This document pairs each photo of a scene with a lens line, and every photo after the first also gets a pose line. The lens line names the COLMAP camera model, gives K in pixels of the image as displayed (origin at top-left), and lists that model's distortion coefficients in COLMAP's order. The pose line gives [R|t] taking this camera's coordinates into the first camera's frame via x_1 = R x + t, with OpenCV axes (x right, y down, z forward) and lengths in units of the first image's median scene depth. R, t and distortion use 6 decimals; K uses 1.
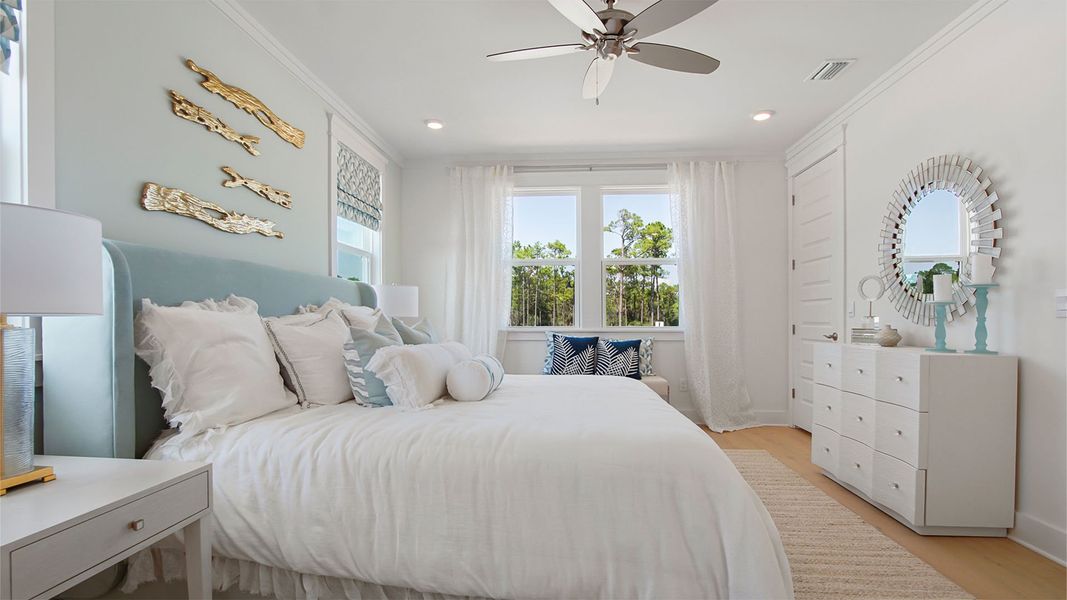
lens RADIAL K [[463.7, 0, 539.6], [0, 463.7, 314.7], [0, 0, 1]] dist [0.012568, 0.000068]
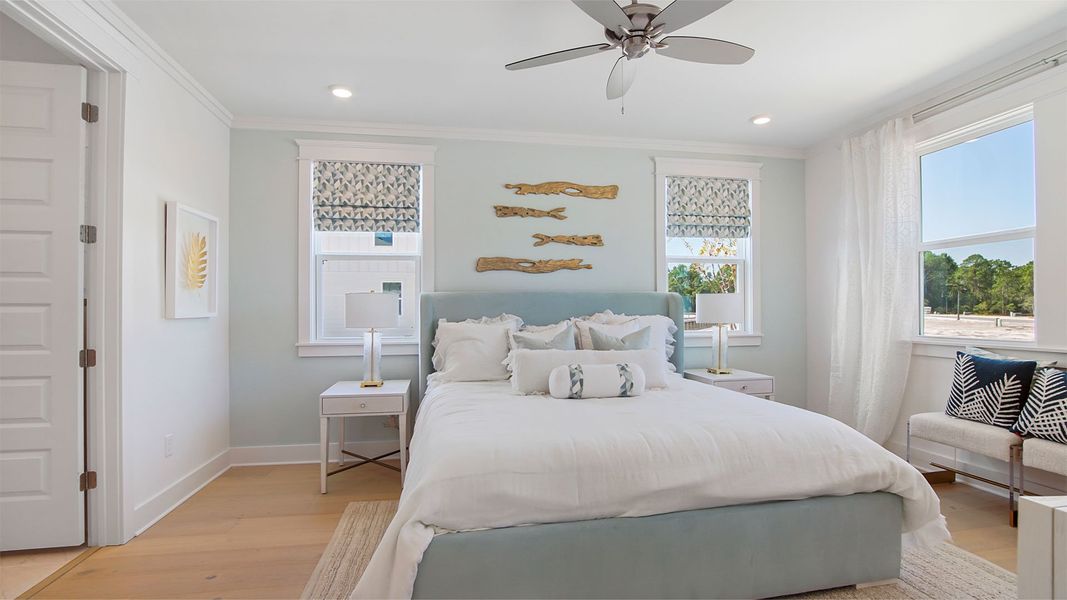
lens RADIAL K [[497.8, 0, 556.8], [0, 497.8, 311.8], [0, 0, 1]] dist [-0.030760, 0.001160]
pose [[0.323067, -0.006637, -0.946353, 0.699397], [0.009057, 0.999951, -0.003921, -0.024046], [0.946333, -0.007304, 0.323112, 0.342262]]
